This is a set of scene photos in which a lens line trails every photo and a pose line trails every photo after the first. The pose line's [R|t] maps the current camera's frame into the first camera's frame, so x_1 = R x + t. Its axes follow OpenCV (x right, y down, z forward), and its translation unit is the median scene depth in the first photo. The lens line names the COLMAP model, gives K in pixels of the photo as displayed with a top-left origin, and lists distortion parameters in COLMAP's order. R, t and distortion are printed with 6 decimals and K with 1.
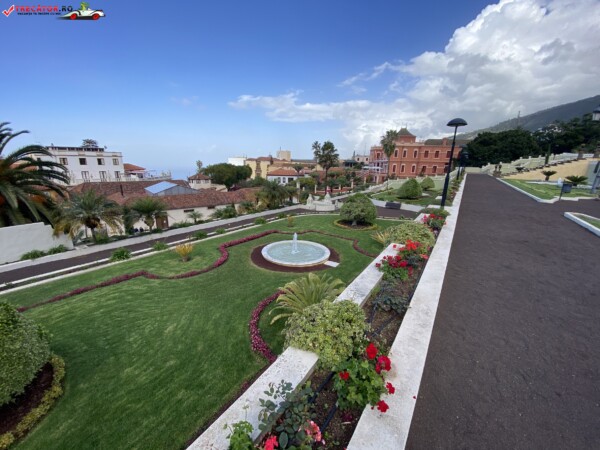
lens RADIAL K [[252.9, 0, 298.0], [0, 252.9, 224.2], [0, 0, 1]] dist [0.013368, -0.017685]
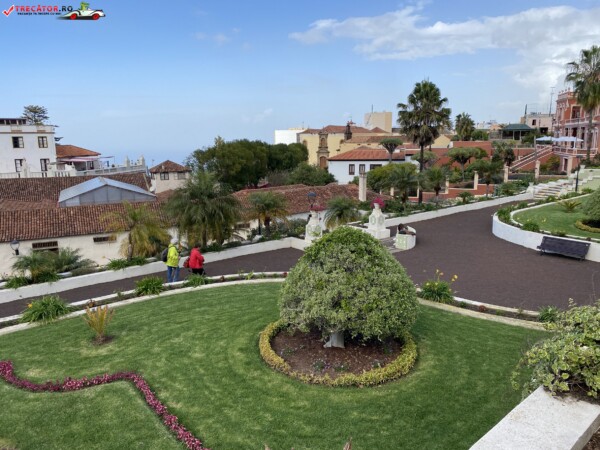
lens RADIAL K [[468.3, 0, 293.7], [0, 468.3, 221.1], [0, 0, 1]] dist [0.056997, -0.071265]
pose [[0.967433, 0.016275, -0.252603, 0.059209], [-0.031411, 0.997936, -0.056004, -0.020001], [0.251170, 0.062115, 0.965948, 0.093012]]
